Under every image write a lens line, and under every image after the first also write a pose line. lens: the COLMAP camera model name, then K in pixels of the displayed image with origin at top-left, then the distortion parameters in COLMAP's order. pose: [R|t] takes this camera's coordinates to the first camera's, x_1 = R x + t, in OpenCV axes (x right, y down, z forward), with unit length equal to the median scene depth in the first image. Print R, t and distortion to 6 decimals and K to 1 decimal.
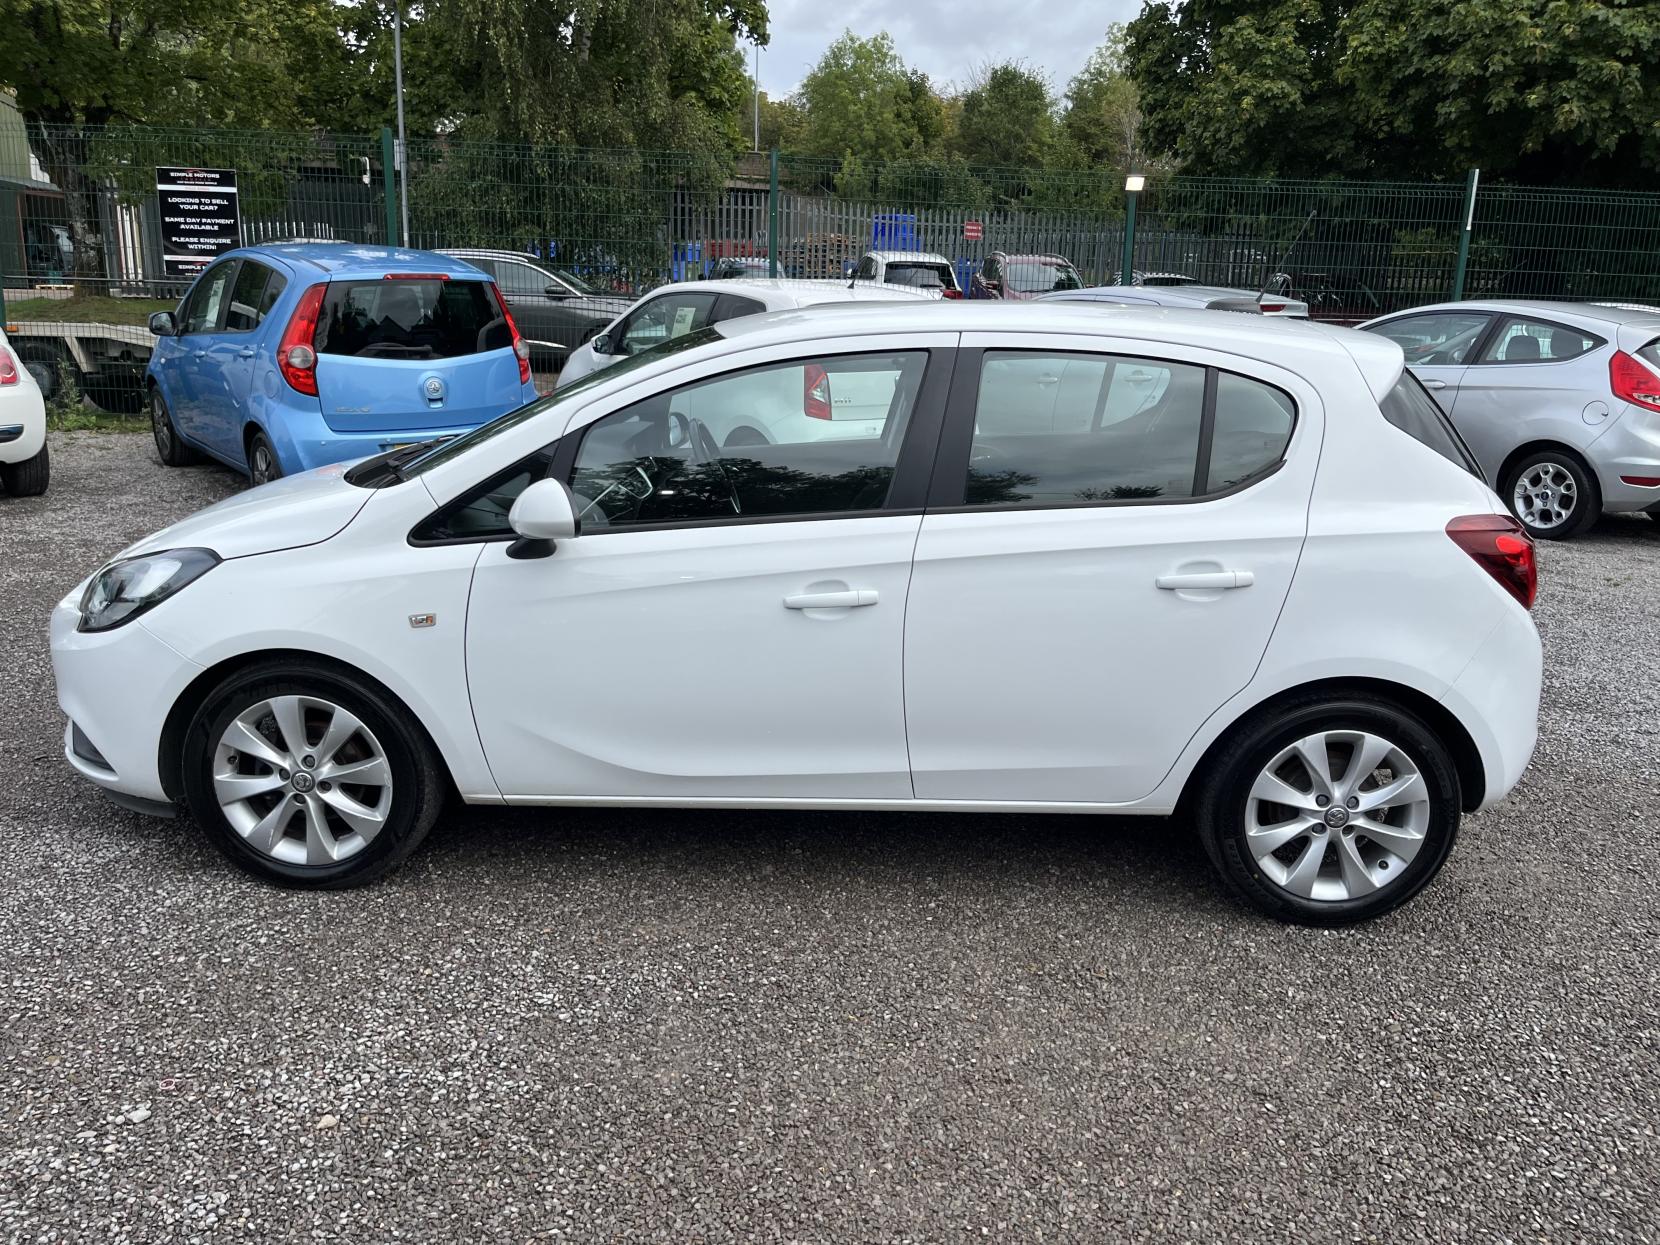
lens RADIAL K [[1275.5, 0, 825.0], [0, 1275.5, 617.5], [0, 0, 1]] dist [0.068303, -0.094575]
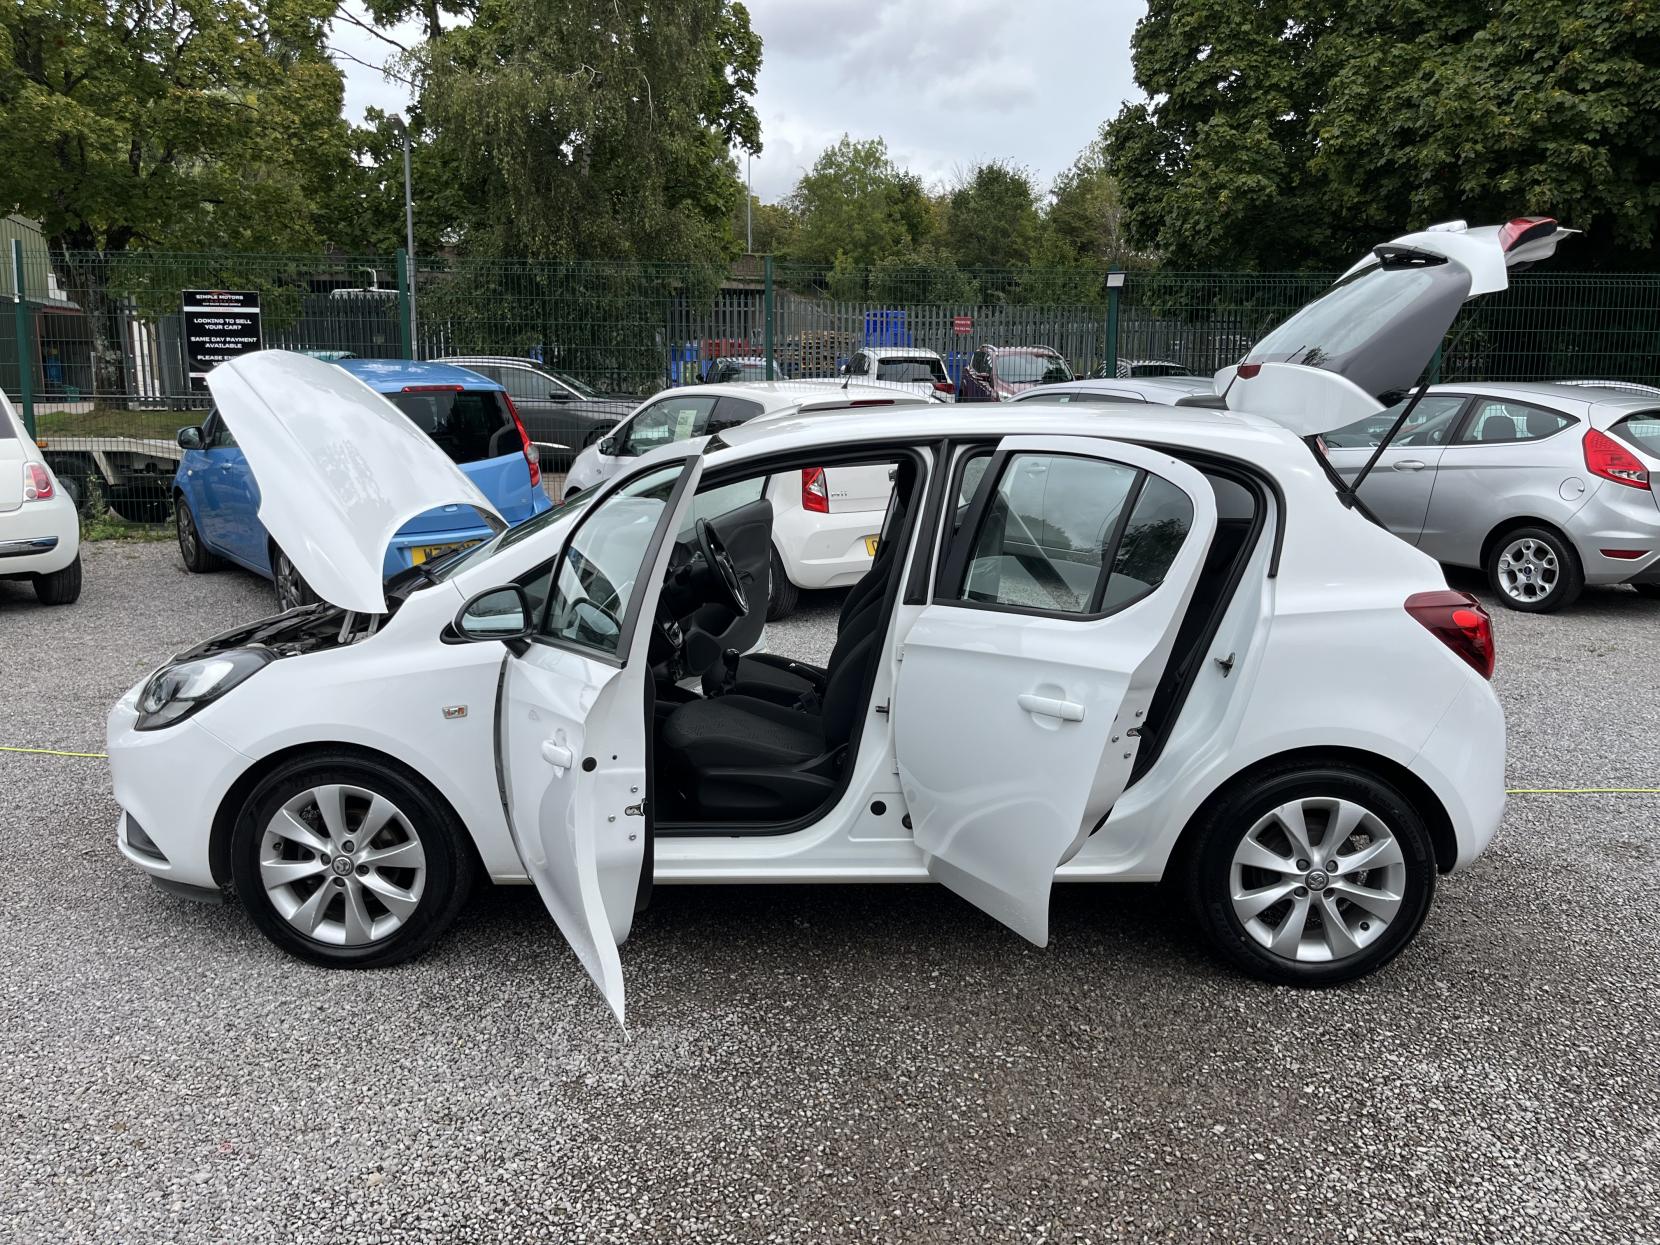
lens RADIAL K [[1279.4, 0, 805.0], [0, 1279.4, 613.6], [0, 0, 1]] dist [0.059195, -0.088380]
pose [[0.999616, -0.022853, -0.015645, 0.000052], [0.021667, 0.997158, -0.072158, 0.001615], [0.017249, 0.071792, 0.997270, -0.029279]]
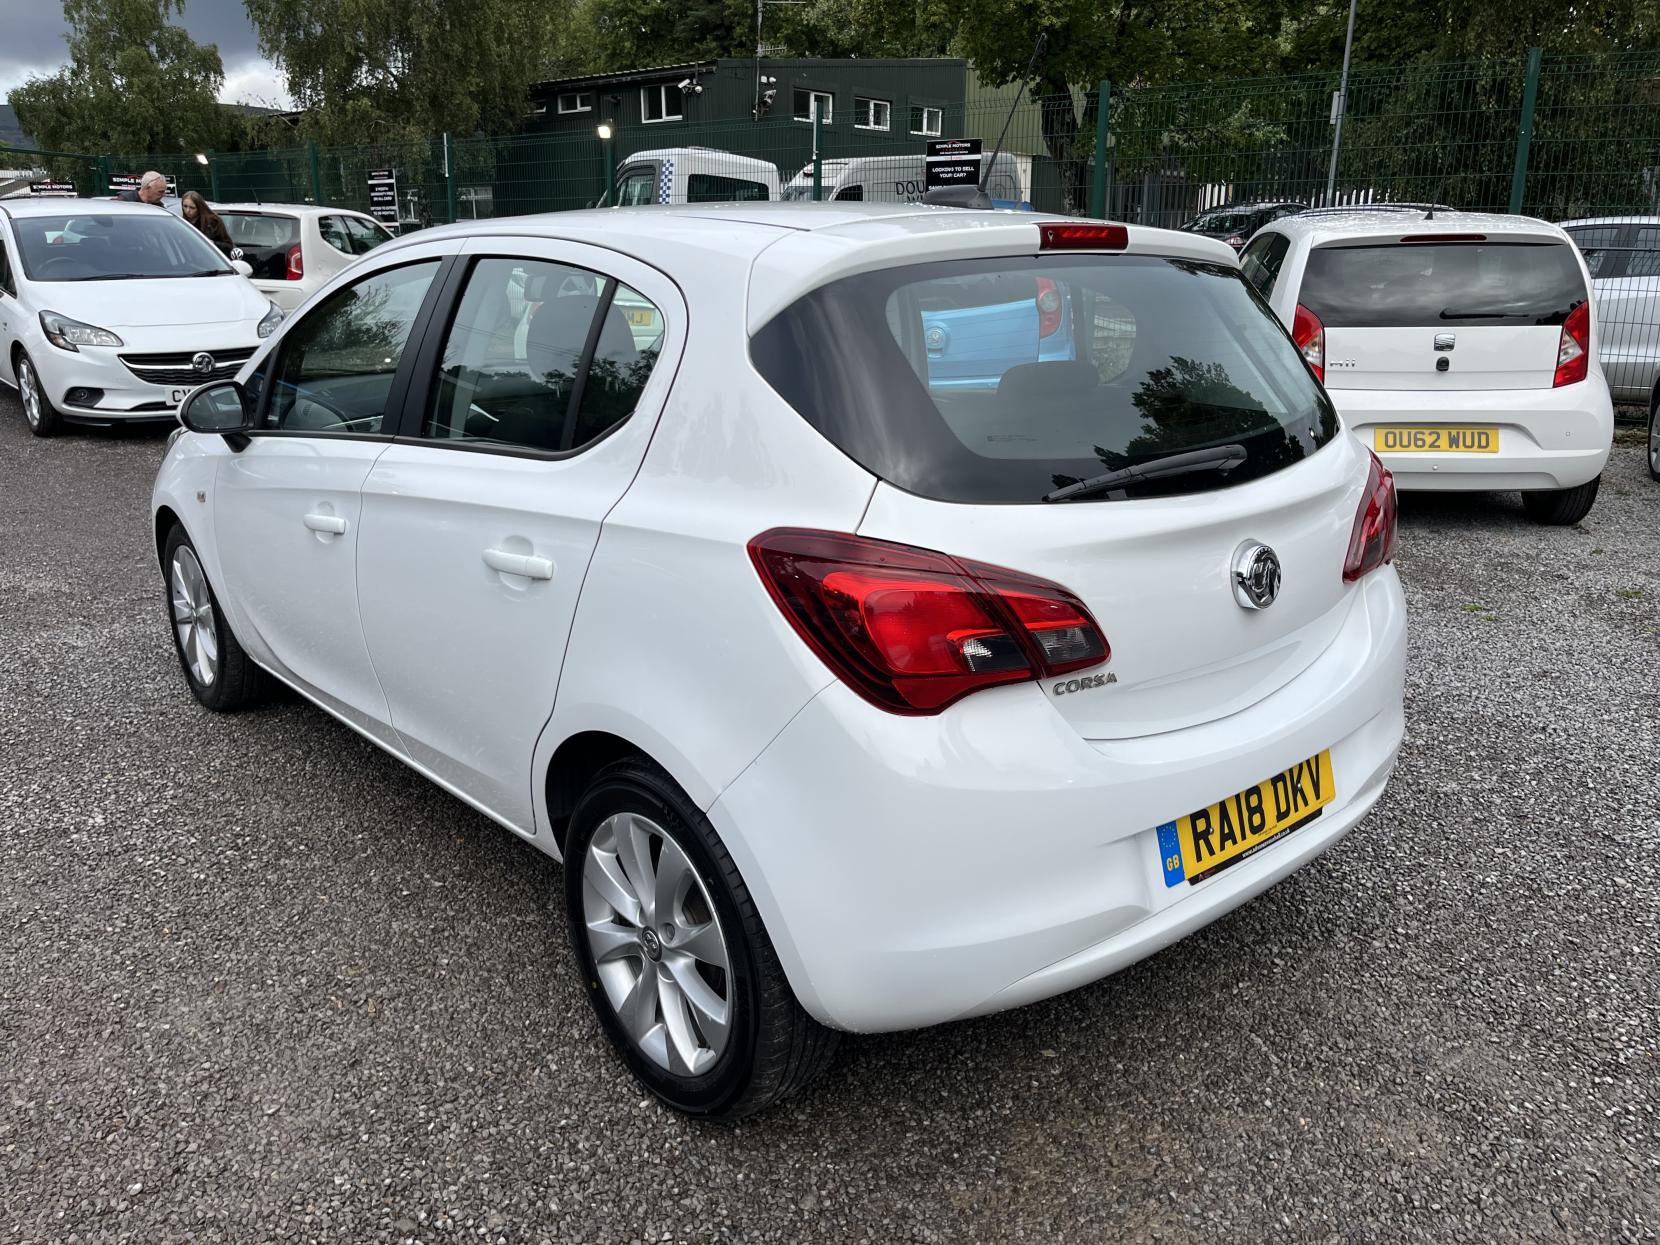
lens RADIAL K [[1270.3, 0, 834.0], [0, 1270.3, 645.5], [0, 0, 1]] dist [0.031199, -0.041206]
pose [[0.671824, 0.198585, -0.713595, 0.364218], [-0.170160, 0.979003, 0.112245, -0.036627], [0.720901, 0.046016, 0.691508, 0.234635]]
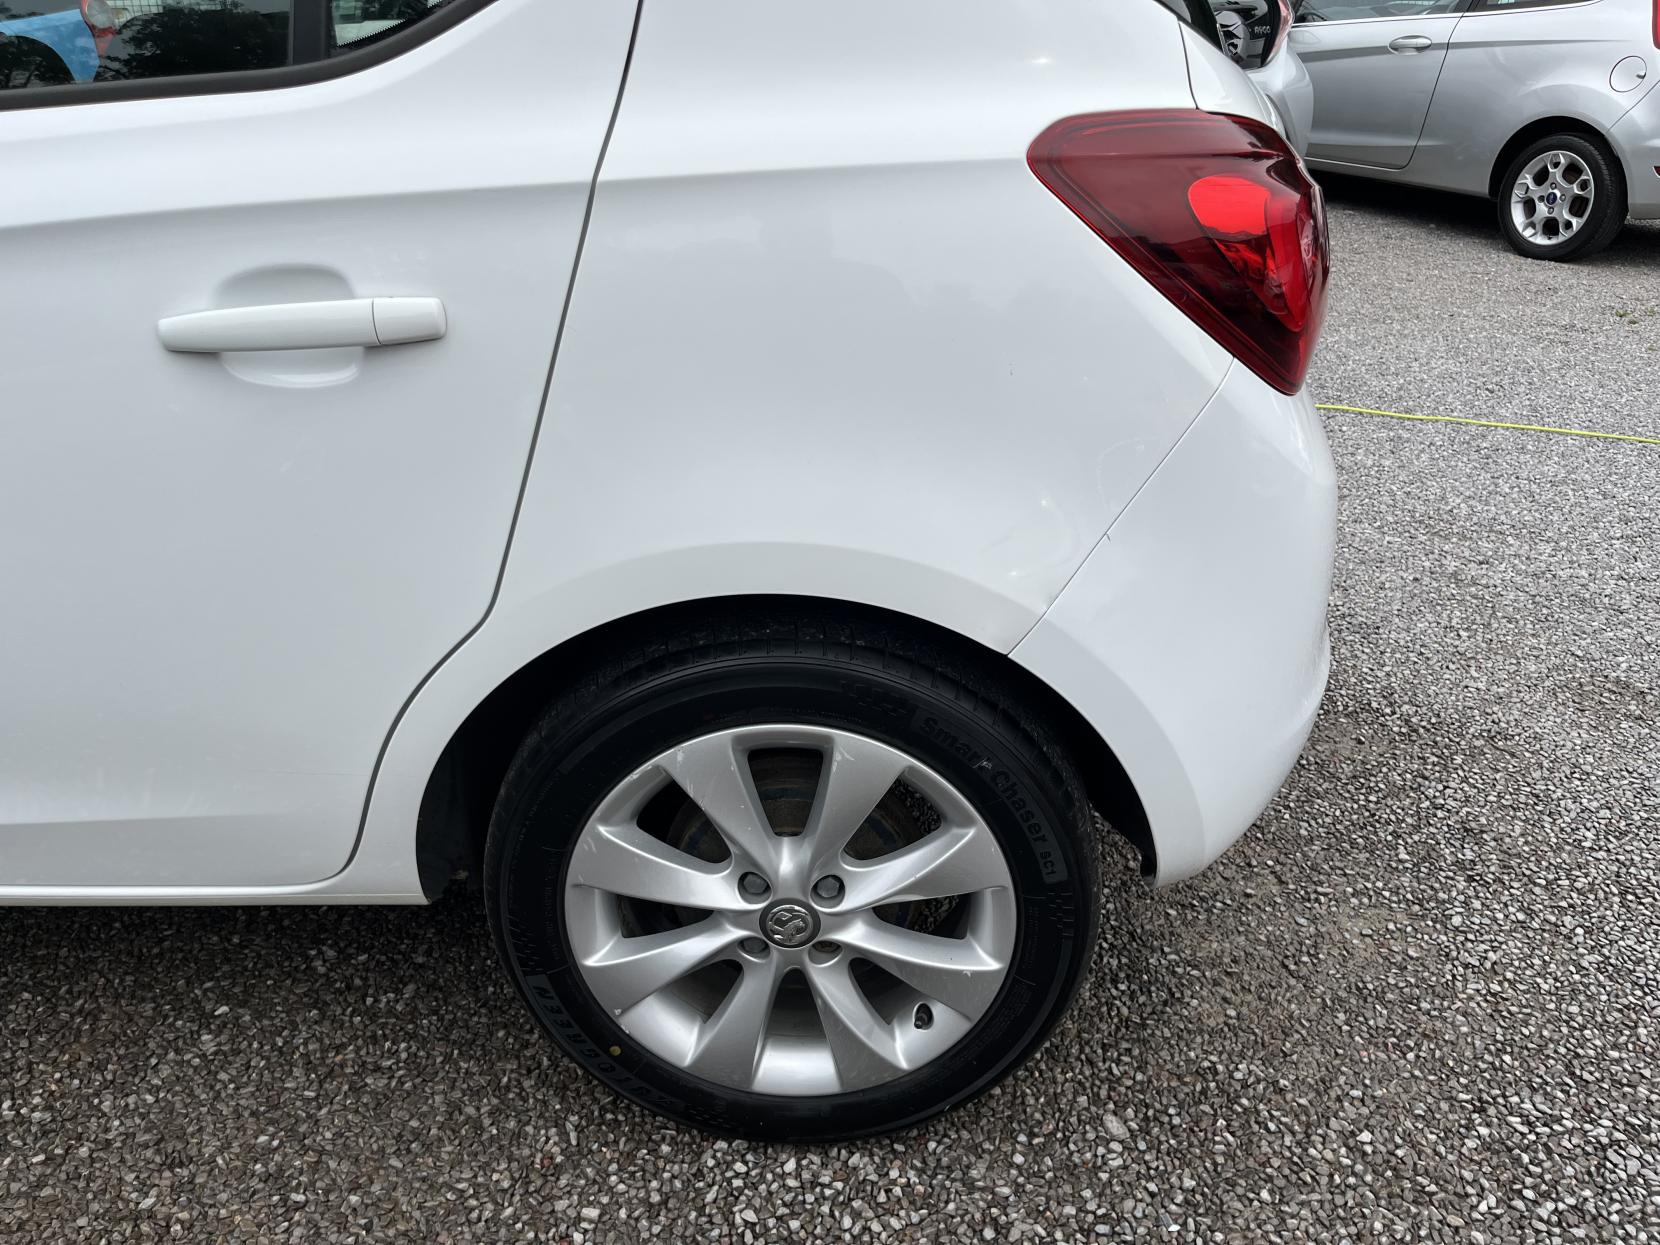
lens RADIAL K [[1288.2, 0, 845.4], [0, 1288.2, 617.3], [0, 0, 1]] dist [0.077166, -0.127751]
pose [[0.999906, -0.013391, -0.003018, 0.163585], [0.013720, 0.982168, 0.187503, -0.005804], [0.000453, -0.187527, 0.982259, 0.243241]]
